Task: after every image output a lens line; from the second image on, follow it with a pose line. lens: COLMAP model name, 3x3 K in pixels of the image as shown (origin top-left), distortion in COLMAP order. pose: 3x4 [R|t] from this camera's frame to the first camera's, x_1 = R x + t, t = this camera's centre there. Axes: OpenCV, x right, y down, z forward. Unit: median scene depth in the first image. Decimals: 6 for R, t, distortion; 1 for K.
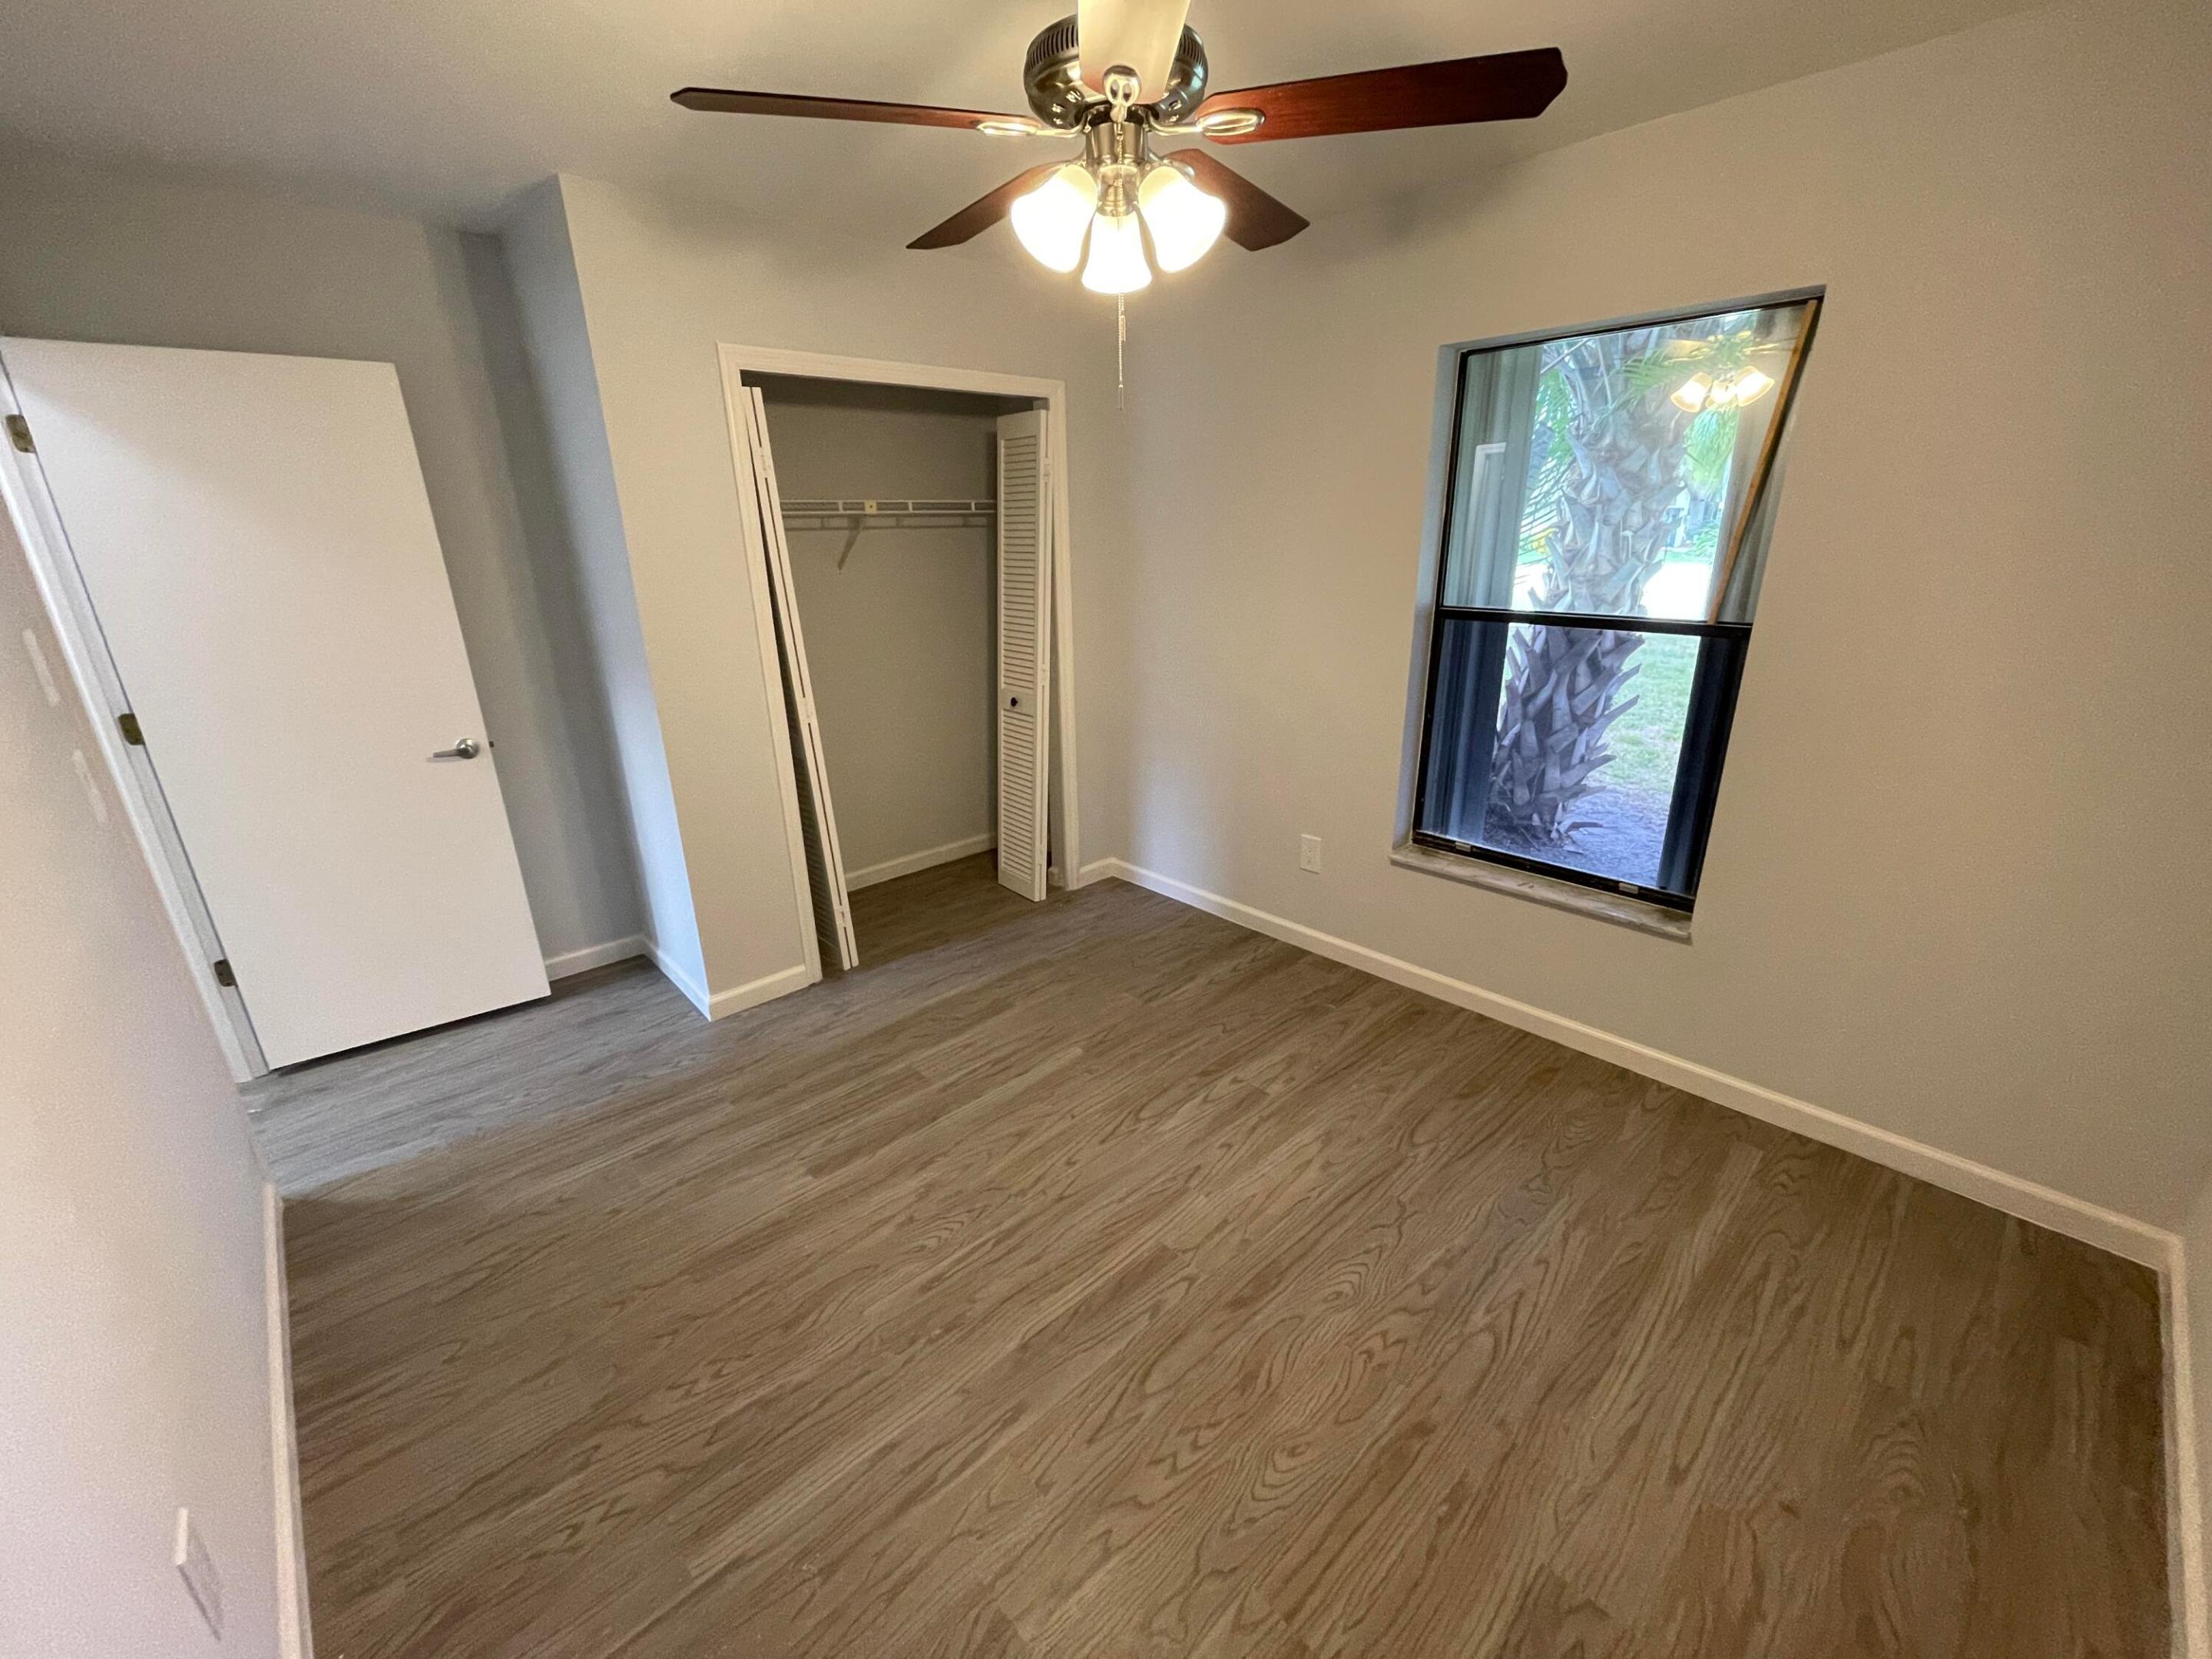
lens RADIAL K [[891.2, 0, 1105.3], [0, 891.2, 835.8], [0, 0, 1]] dist [-0.002976, 0.000551]
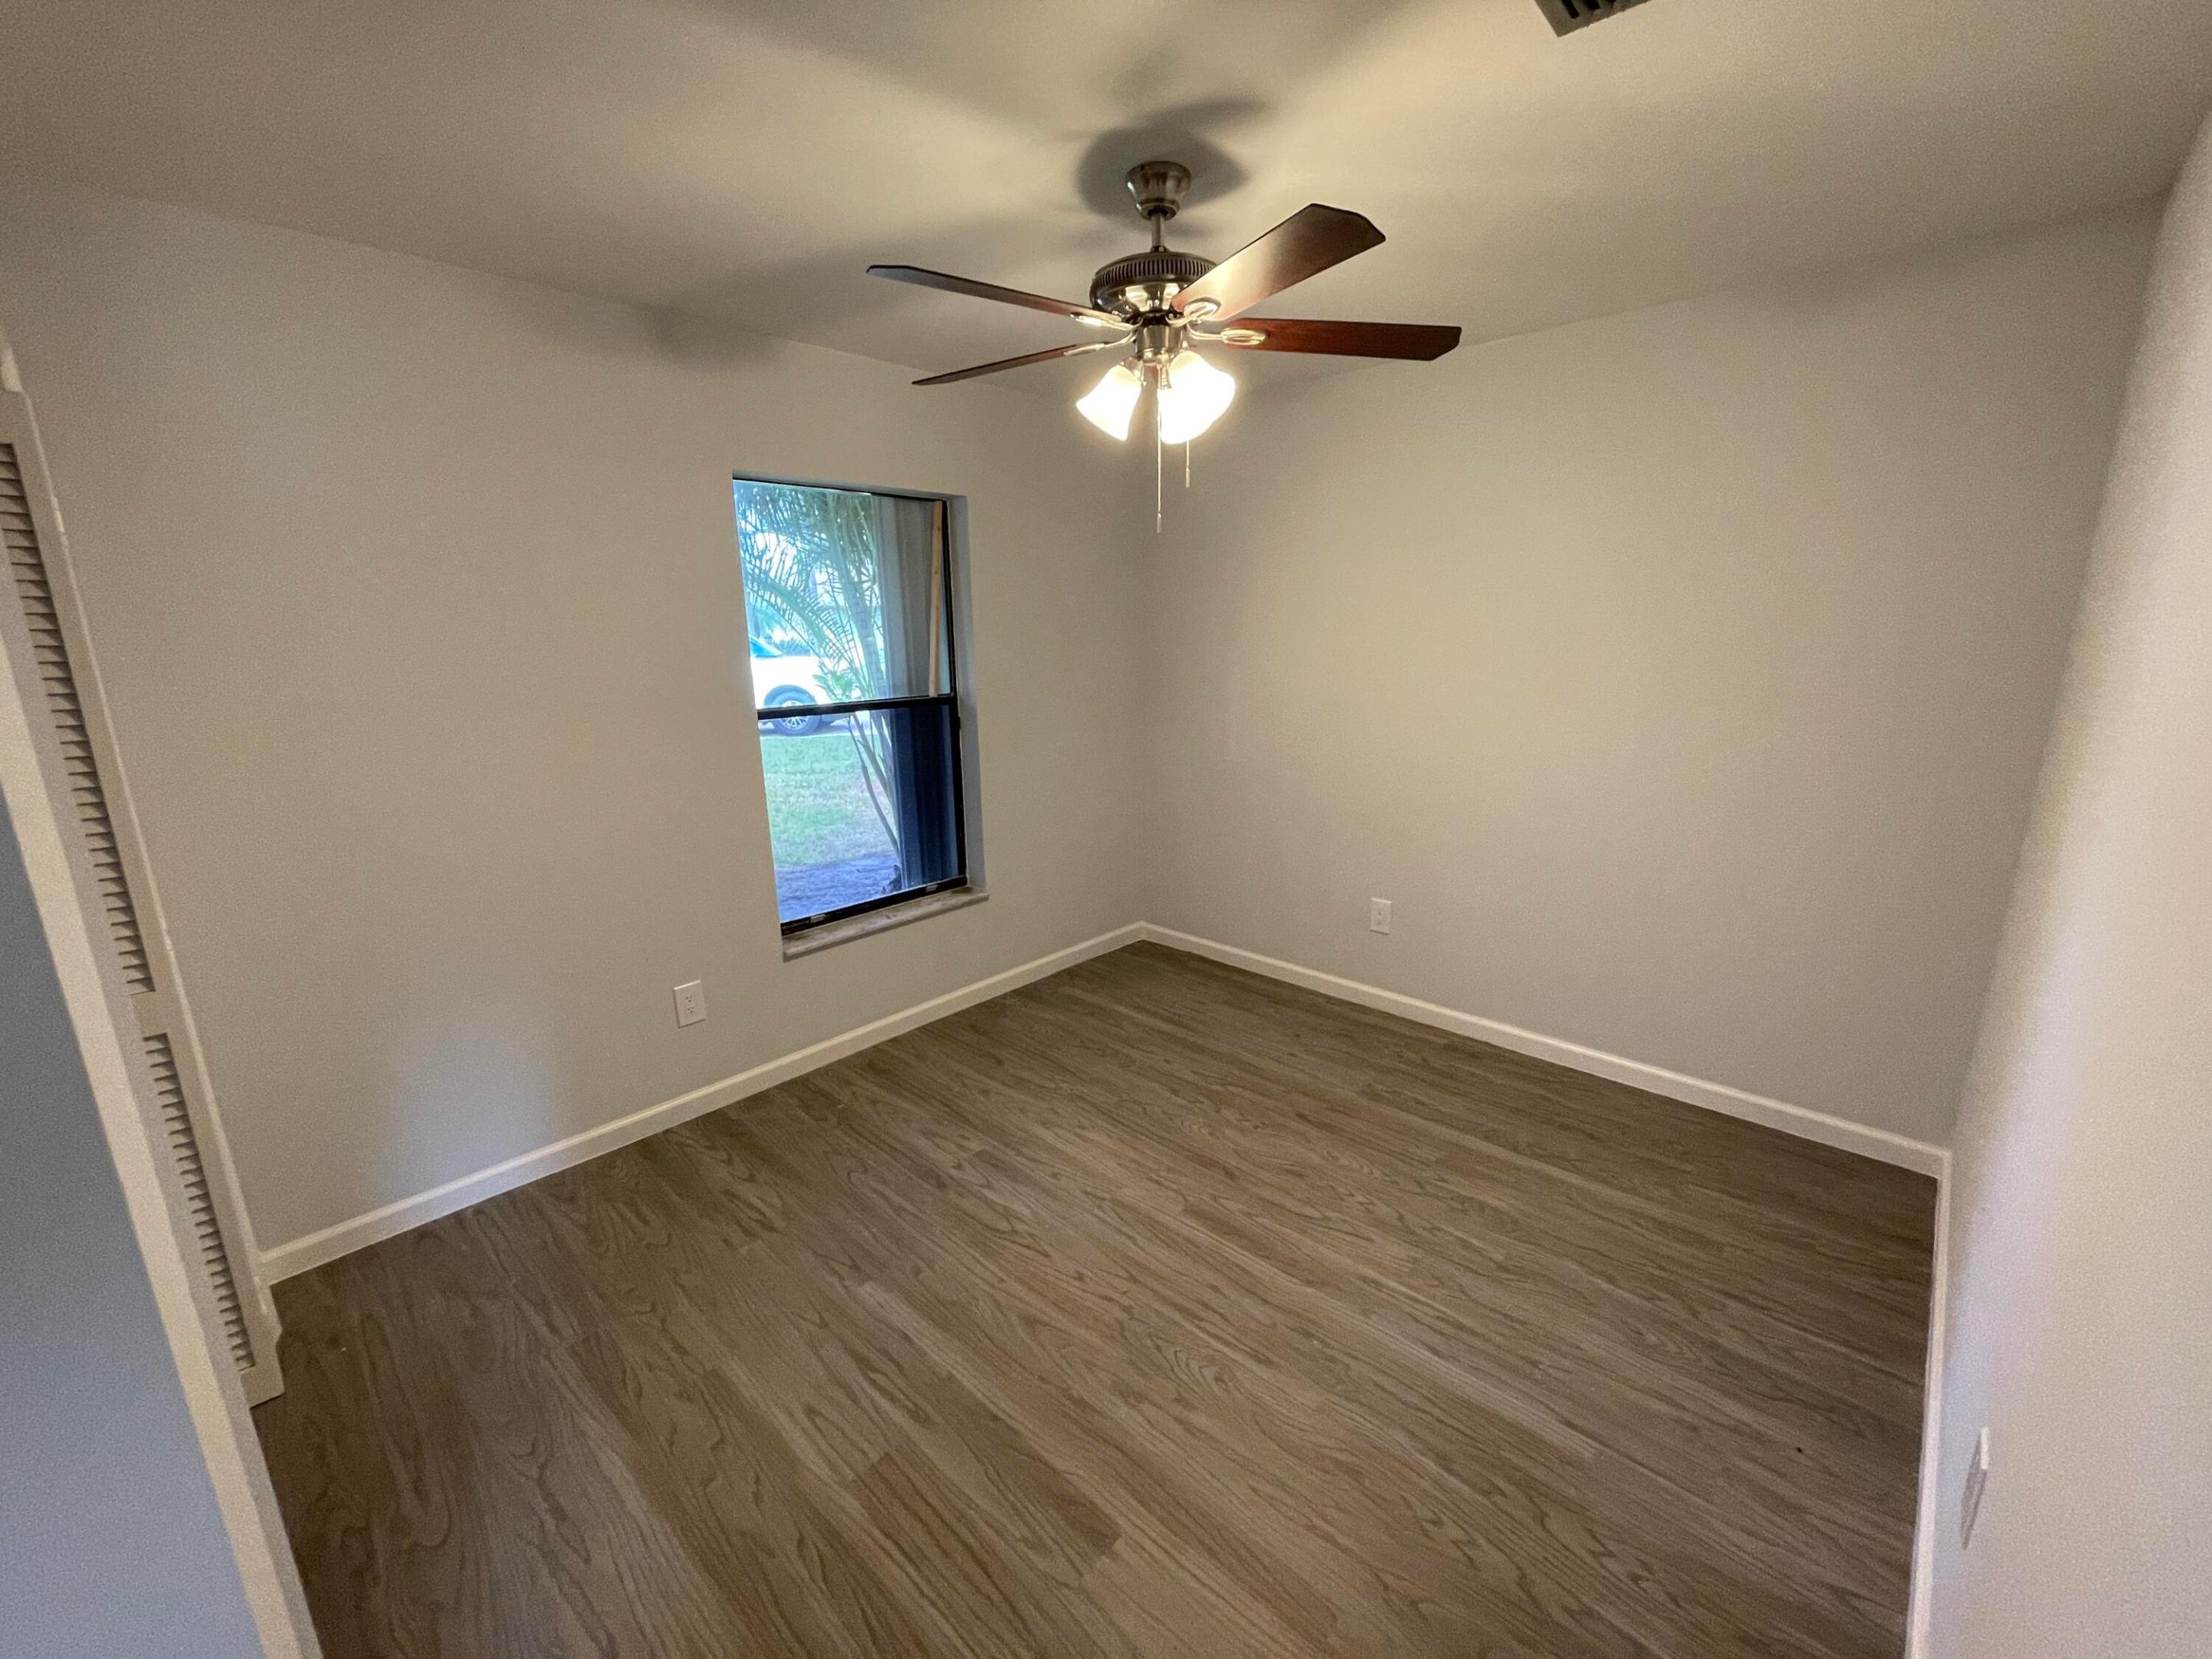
lens RADIAL K [[891.2, 0, 1105.3], [0, 891.2, 835.8], [0, 0, 1]] dist [-0.002976, 0.000551]
pose [[-0.060794, -0.212852, 0.975191, -0.858499], [0.348599, 0.910950, 0.220562, -0.255381], [-0.935298, 0.353360, 0.018819, 0.789093]]
